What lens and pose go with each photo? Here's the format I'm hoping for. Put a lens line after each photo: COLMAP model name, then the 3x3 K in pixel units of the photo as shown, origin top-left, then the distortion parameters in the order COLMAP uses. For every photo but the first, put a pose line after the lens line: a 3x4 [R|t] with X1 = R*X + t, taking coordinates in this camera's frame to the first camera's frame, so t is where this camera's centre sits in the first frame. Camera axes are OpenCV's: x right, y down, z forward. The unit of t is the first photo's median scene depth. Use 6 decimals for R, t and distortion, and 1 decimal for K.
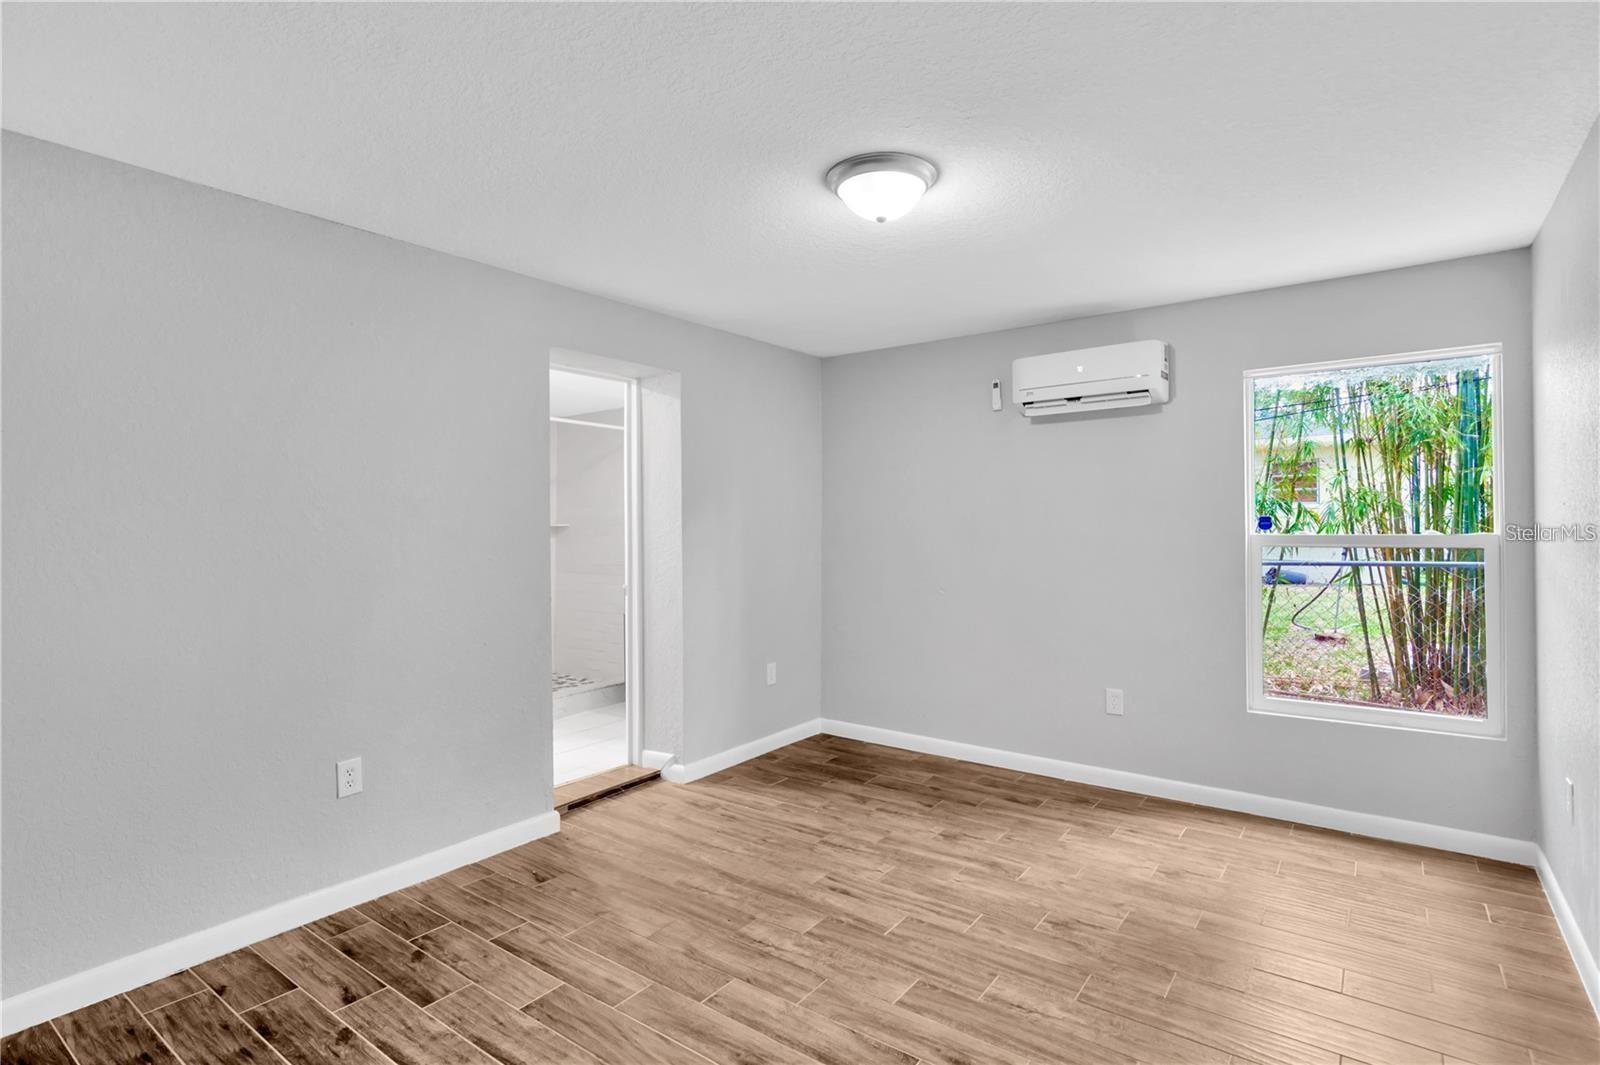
lens RADIAL K [[788.1, 0, 801.7], [0, 788.1, 525.3], [0, 0, 1]] dist [-0.000016, 0.000438]
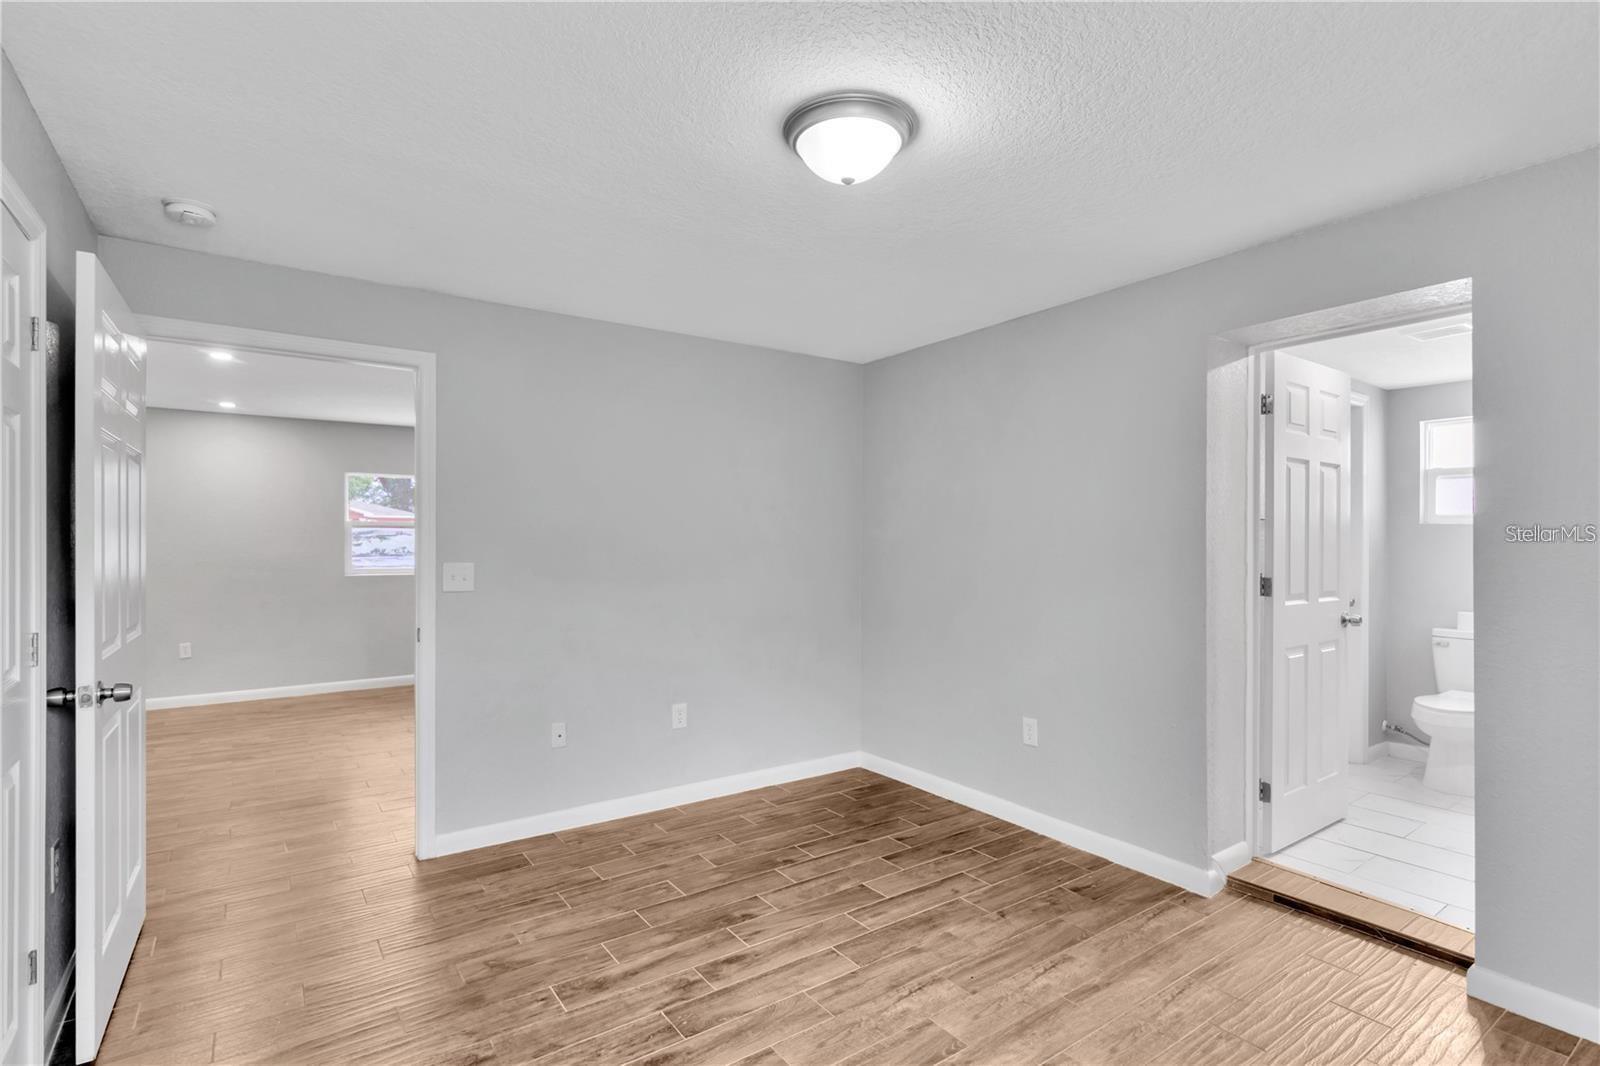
lens RADIAL K [[771.1, 0, 798.2], [0, 771.1, 538.5], [0, 0, 1]] dist [0.000697, 0.000830]
pose [[-0.317356, 0.001860, -0.948305, 0.900217], [0.003466, 0.999994, 0.000801, -0.006633], [0.948300, -0.003033, -0.317360, 1.210482]]
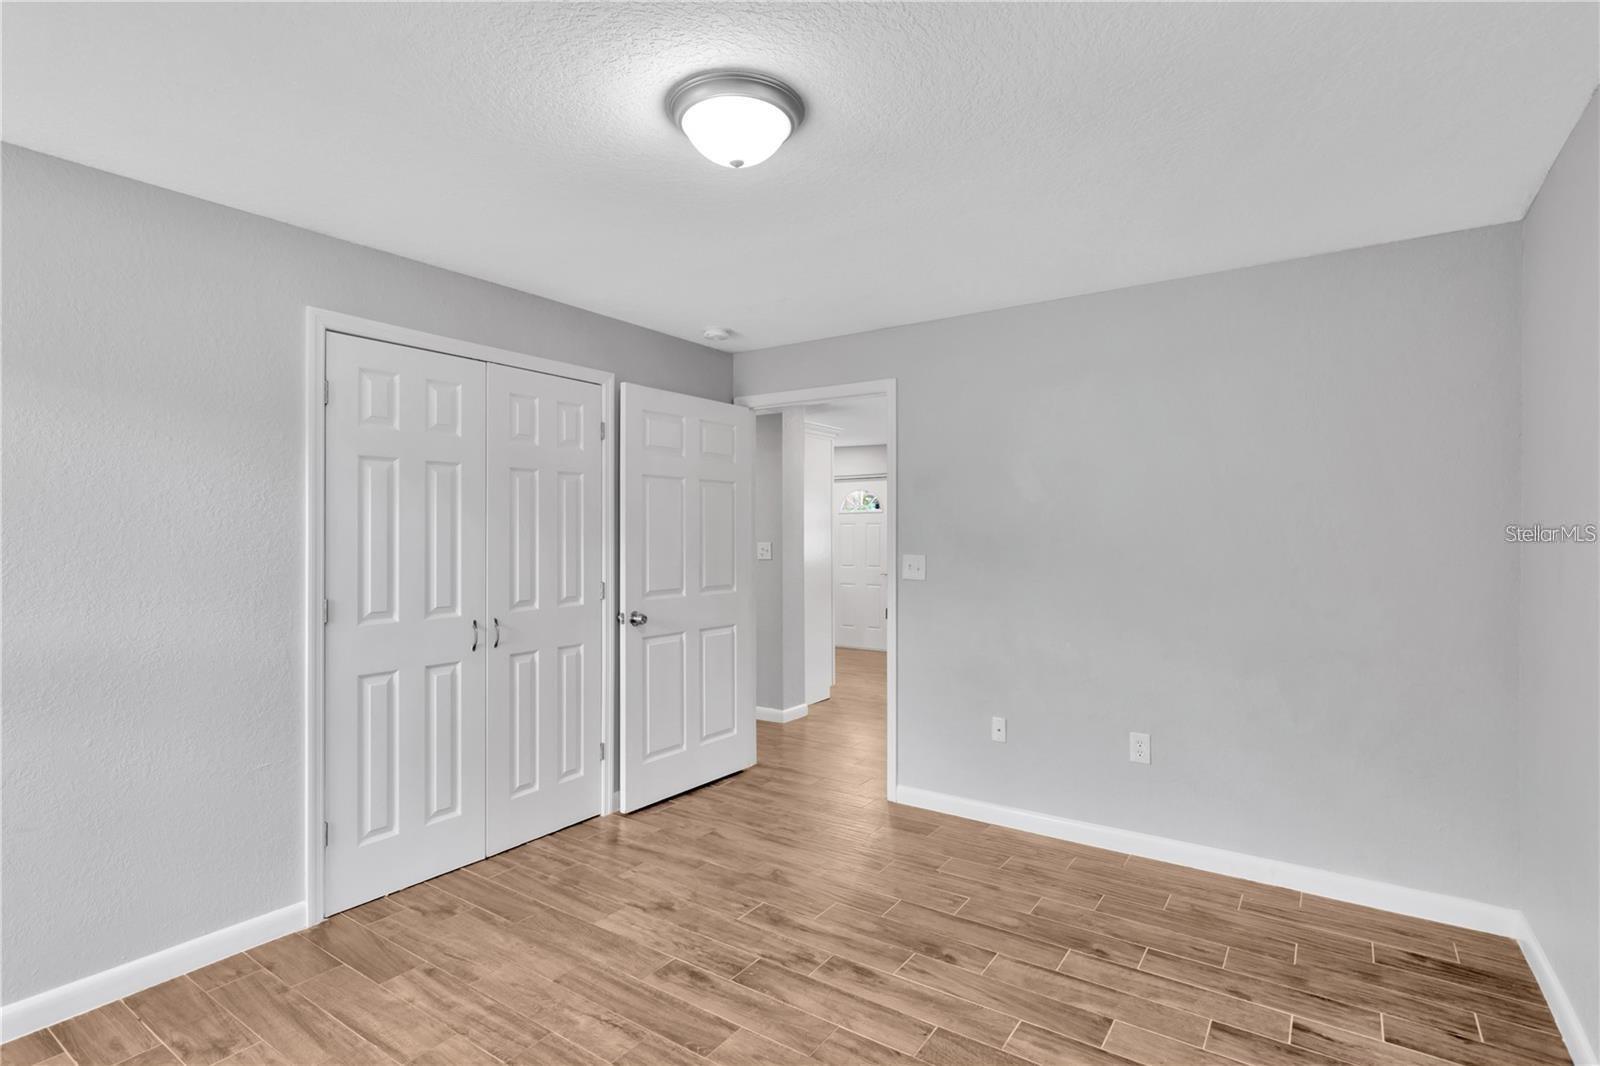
lens RADIAL K [[782.0, 0, 803.0], [0, 782.0, 532.2], [0, 0, 1]] dist [0.001176, 0.001321]
pose [[-0.999247, 0.004945, -0.038479, 0.066950], [0.005141, 0.999974, -0.004999, -0.004256], [0.038454, -0.005193, -0.999247, 1.804591]]
